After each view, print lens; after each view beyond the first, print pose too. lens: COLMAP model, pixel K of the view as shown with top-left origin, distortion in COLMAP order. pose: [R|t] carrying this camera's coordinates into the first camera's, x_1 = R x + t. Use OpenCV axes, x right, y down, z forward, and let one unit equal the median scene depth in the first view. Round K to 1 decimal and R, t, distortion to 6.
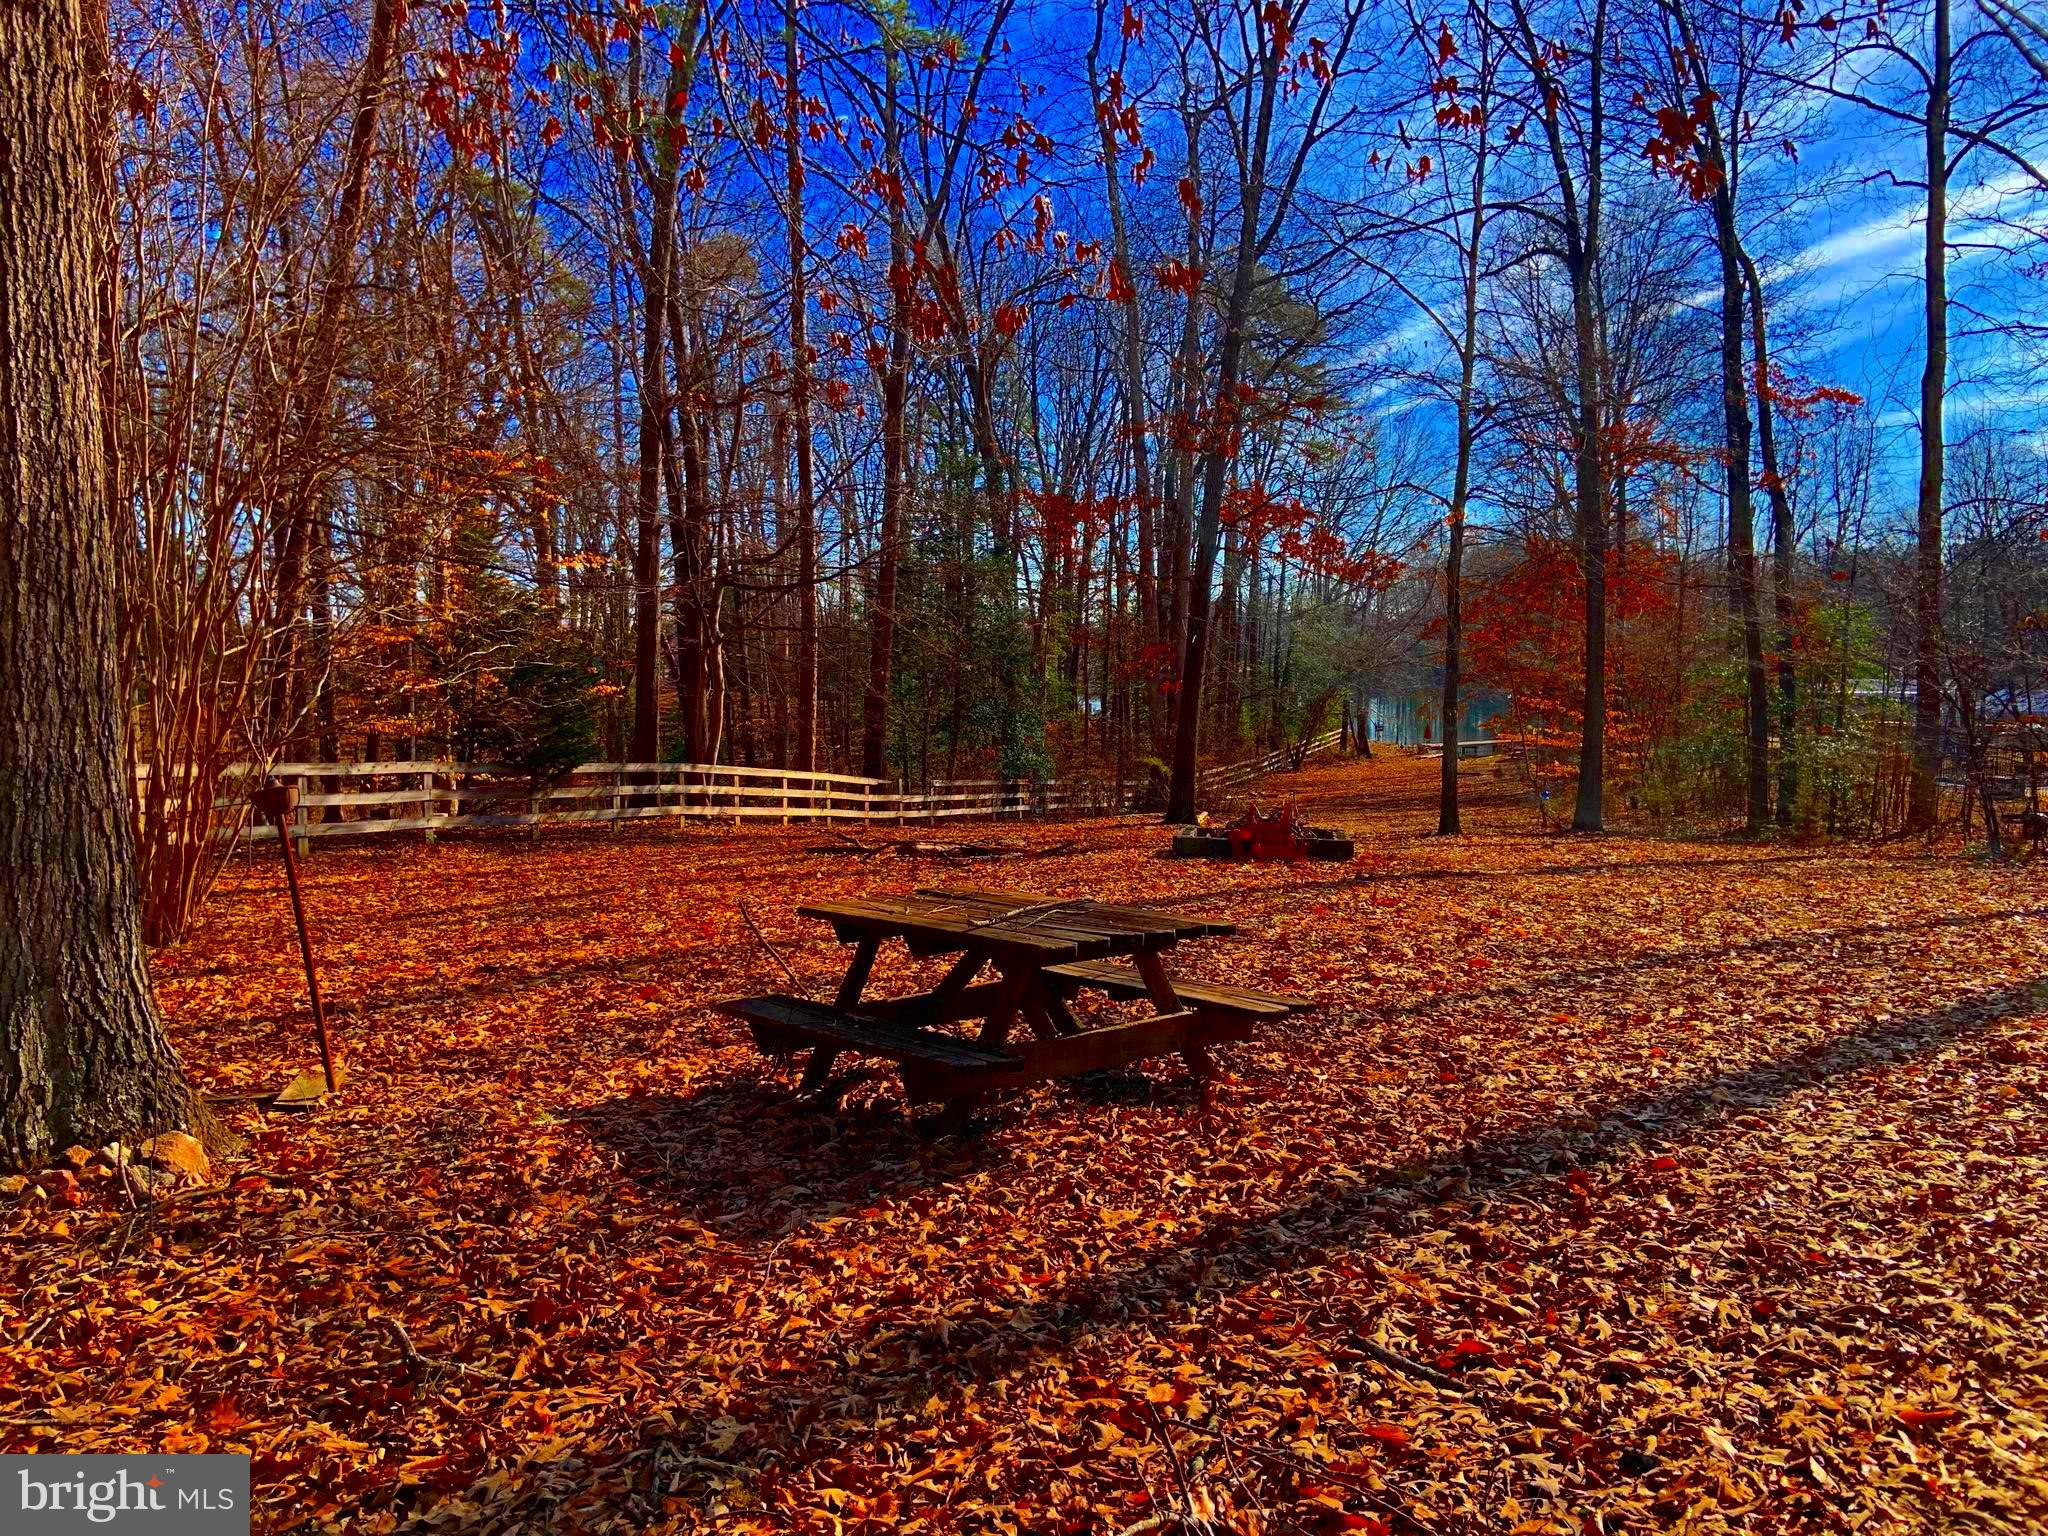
lens RADIAL K [[1501.6, 0, 1025.1], [0, 1501.6, 747.0], [0, 0, 1]] dist [0.130103, -0.159918]
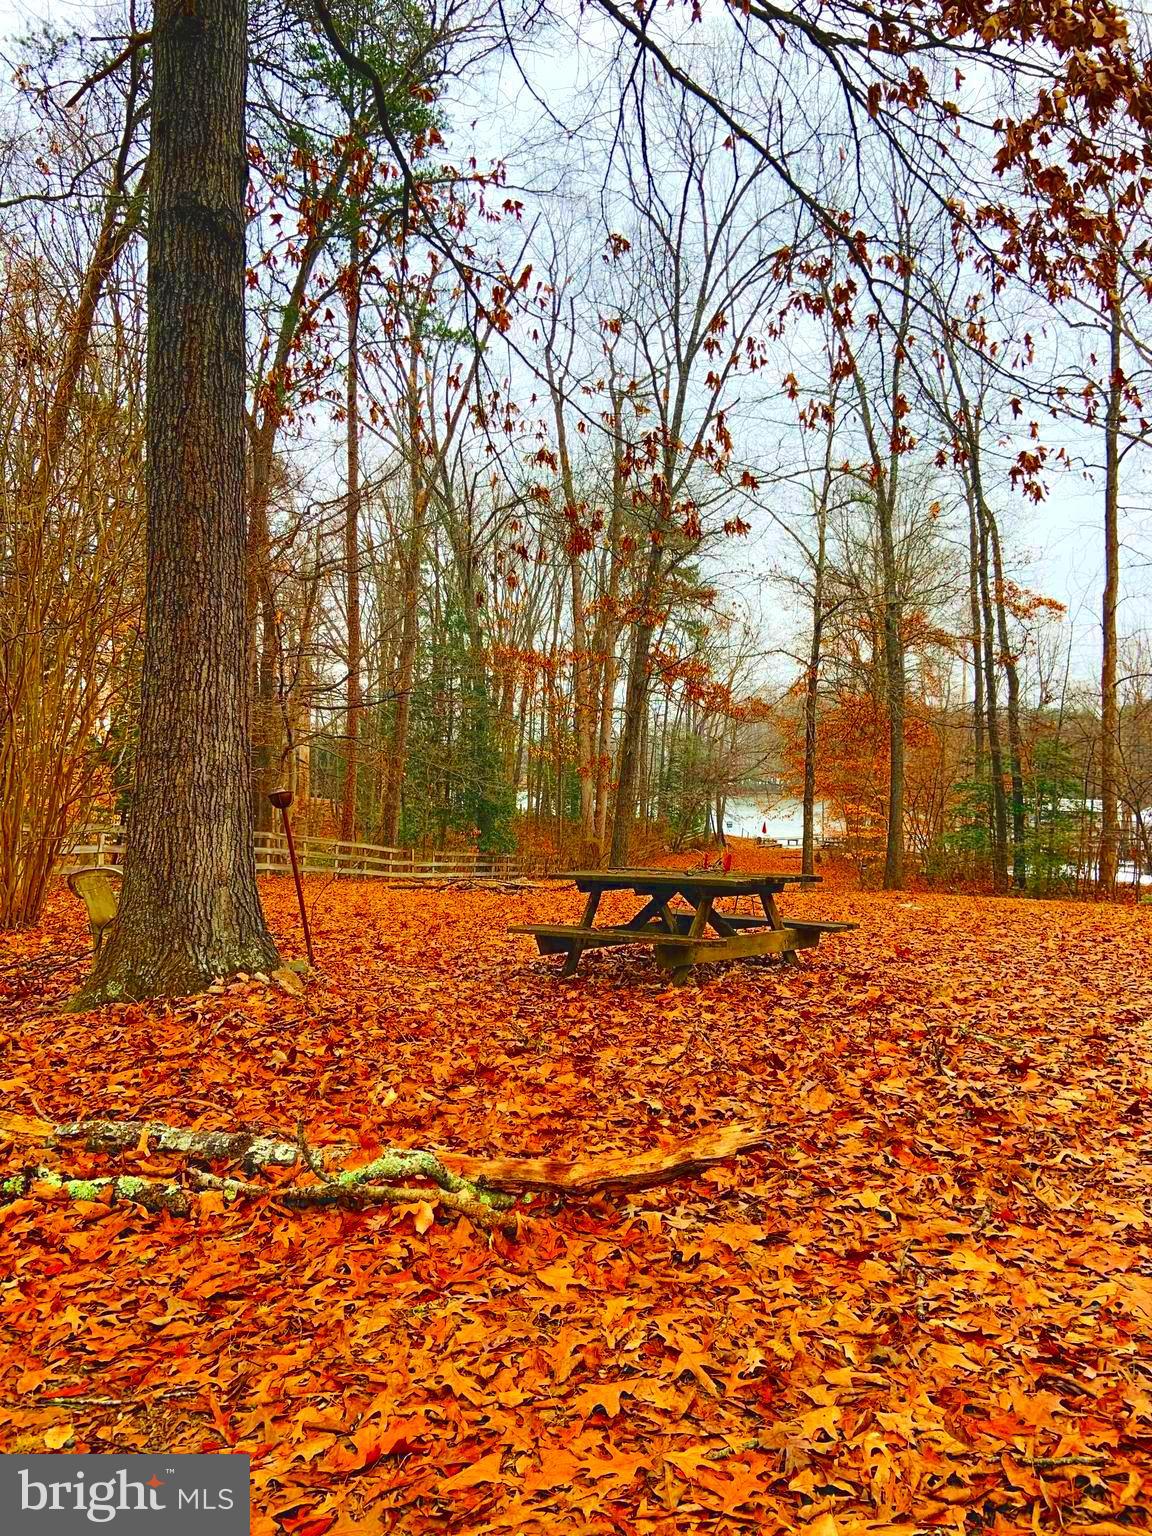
lens RADIAL K [[1126.2, 0, 587.9], [0, 1126.2, 763.7], [0, 0, 1]] dist [0.130103, -0.159918]
pose [[0.993322, 0.023977, 0.112858, -0.260405], [-0.016299, 0.997520, -0.068470, 0.070975], [-0.114220, 0.066174, 0.991249, -0.296035]]
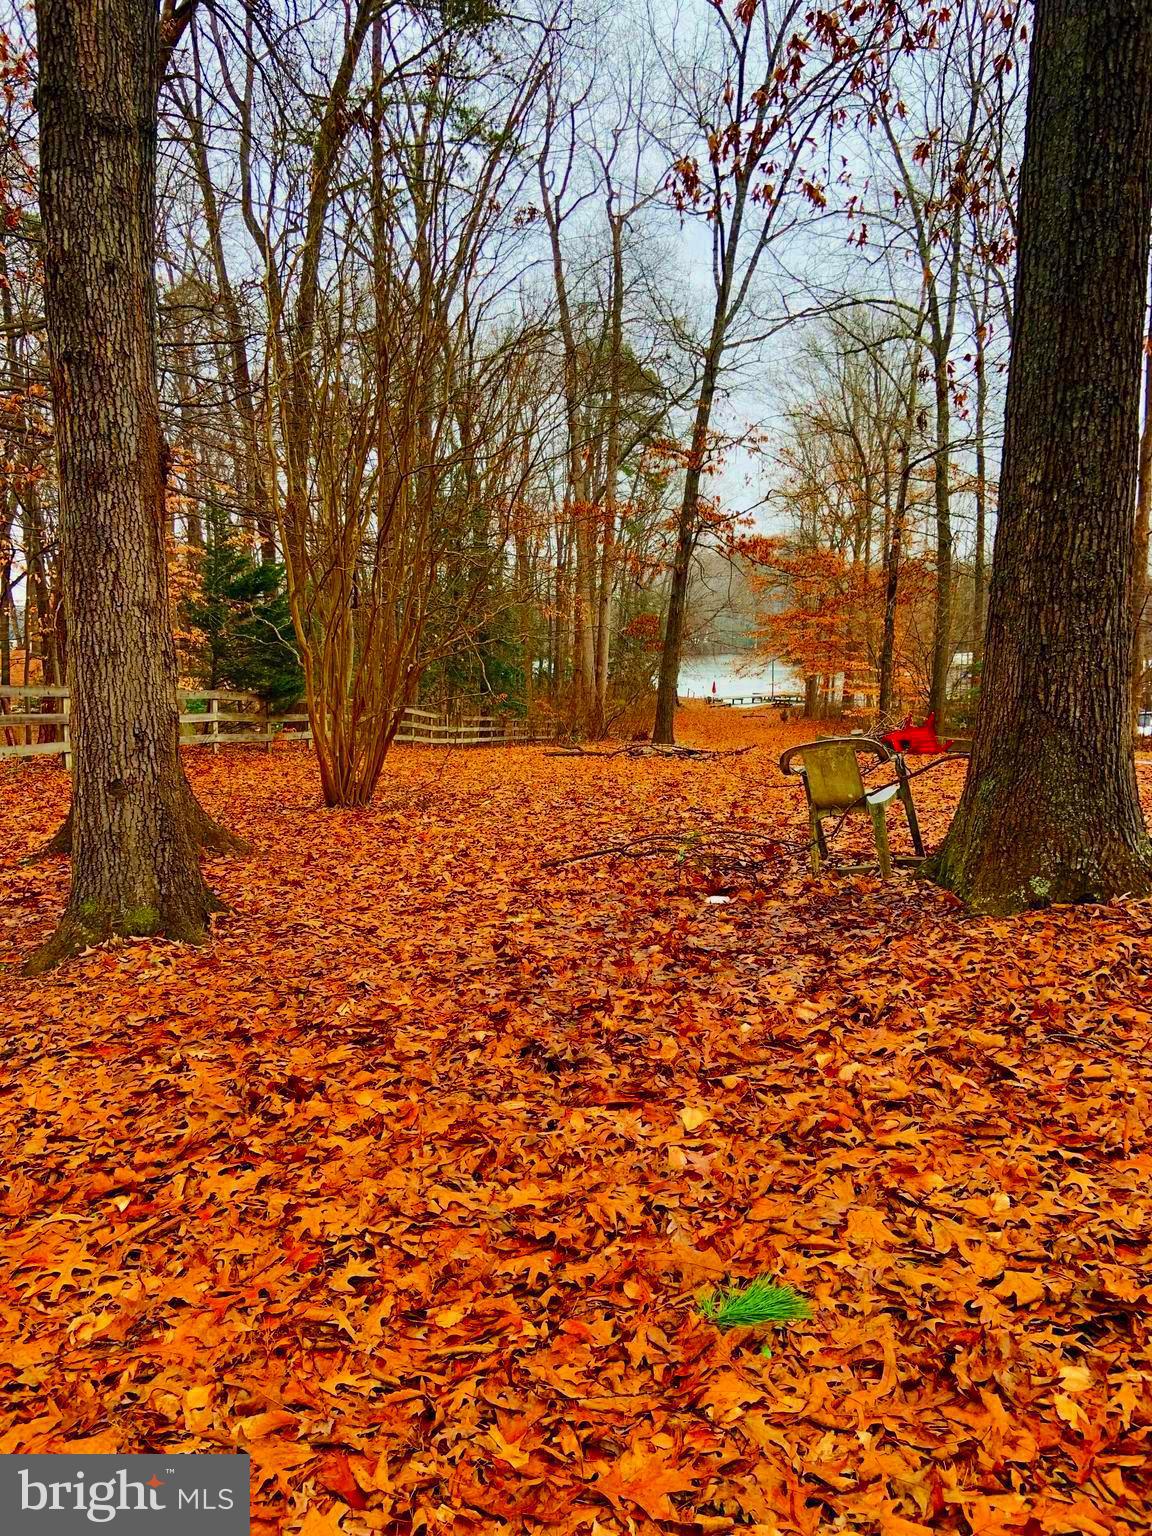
lens RADIAL K [[1126.2, 0, 587.9], [0, 1126.2, 763.7], [0, 0, 1]] dist [0.130103, -0.159918]
pose [[0.979510, -0.013614, 0.200937, -1.019246], [0.003178, 0.998633, 0.052167, 0.083319], [-0.201373, -0.050460, 0.978214, 0.035698]]
